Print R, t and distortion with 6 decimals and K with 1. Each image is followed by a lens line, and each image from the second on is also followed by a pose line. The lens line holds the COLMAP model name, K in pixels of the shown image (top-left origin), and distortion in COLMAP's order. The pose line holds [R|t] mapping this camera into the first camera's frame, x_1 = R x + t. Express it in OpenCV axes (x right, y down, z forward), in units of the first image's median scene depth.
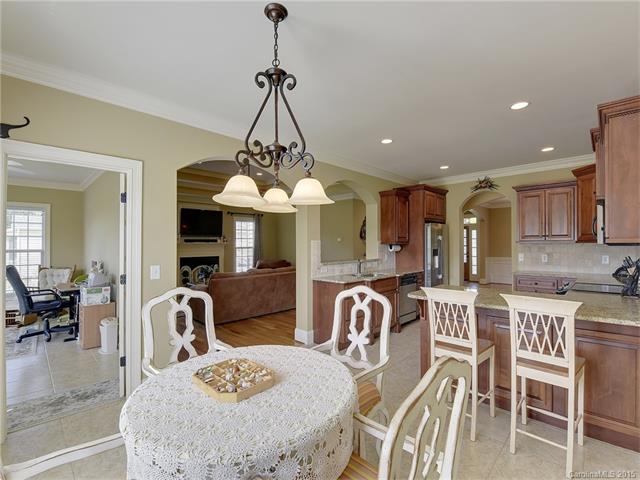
lens RADIAL K [[308.7, 0, 336.2], [0, 308.7, 241.7], [0, 0, 1]] dist [-0.017108, 0.000769]
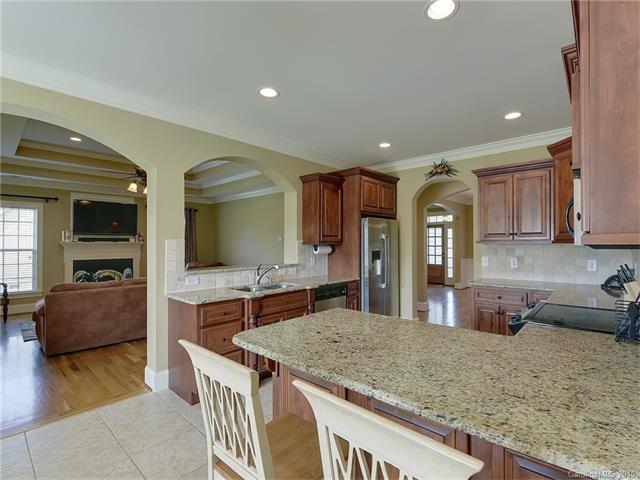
lens RADIAL K [[308.7, 0, 336.2], [0, 308.7, 241.7], [0, 0, 1]] dist [-0.017108, 0.000769]
pose [[0.999730, 0.002091, 0.023143, 0.211386], [-0.002104, 0.999998, 0.000529, 0.000406], [-0.023142, -0.000578, 0.999732, 0.231631]]
